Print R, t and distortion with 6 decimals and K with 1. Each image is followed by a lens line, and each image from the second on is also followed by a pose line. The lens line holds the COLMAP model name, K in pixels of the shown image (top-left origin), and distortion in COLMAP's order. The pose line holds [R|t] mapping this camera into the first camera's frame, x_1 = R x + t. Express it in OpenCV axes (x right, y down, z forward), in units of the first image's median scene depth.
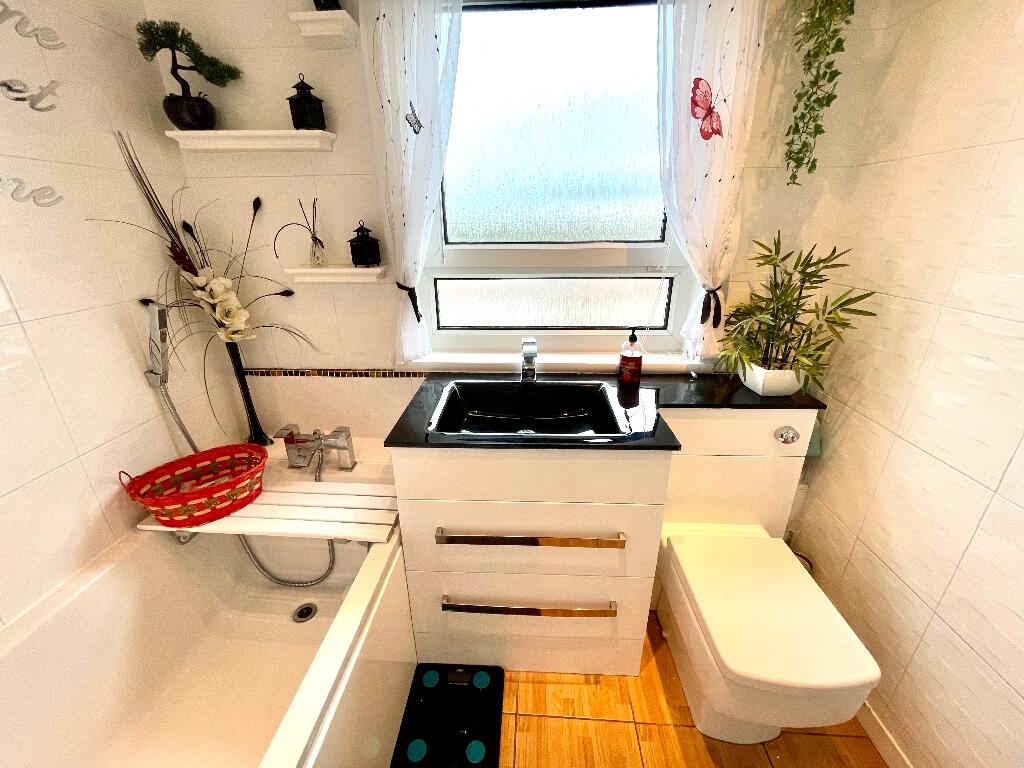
lens RADIAL K [[419.3, 0, 510.0], [0, 419.3, 385.6], [0, 0, 1]] dist [-0.000433, 0.000069]
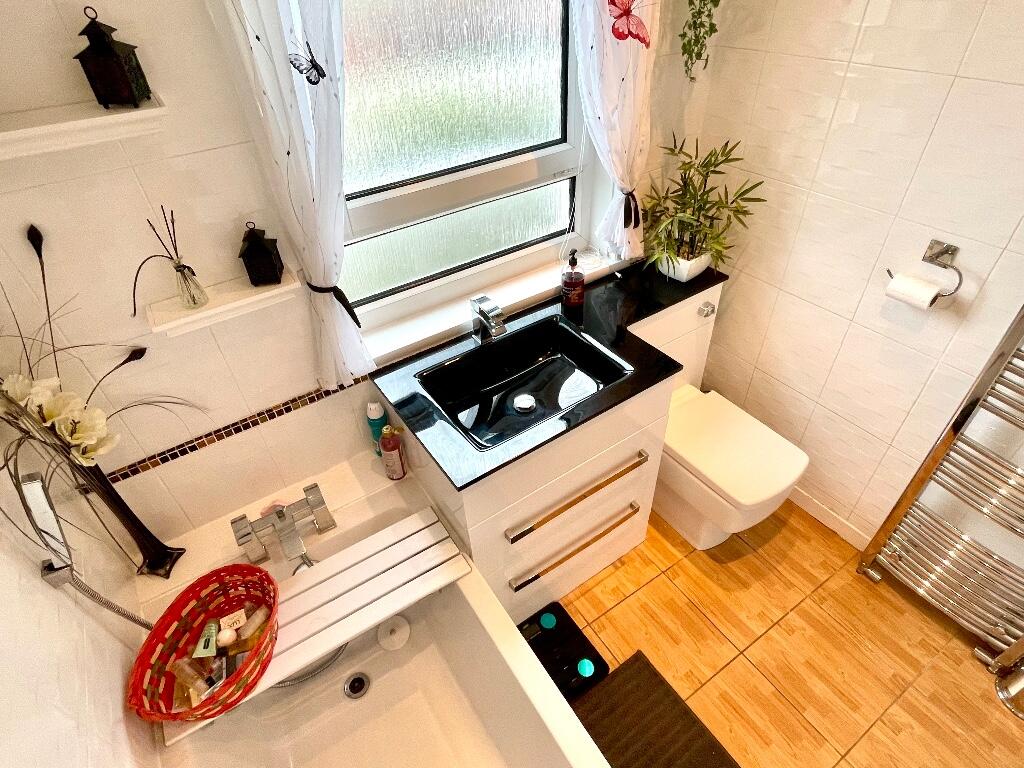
lens RADIAL K [[538.5, 0, 508.4], [0, 538.5, 383.9], [0, 0, 1]] dist [-0.002128, -0.001900]
pose [[0.804519, -0.404202, 0.435166, -0.519906], [0.255081, 0.896828, 0.361431, -0.380649], [-0.536360, -0.179776, 0.824620, 0.023386]]
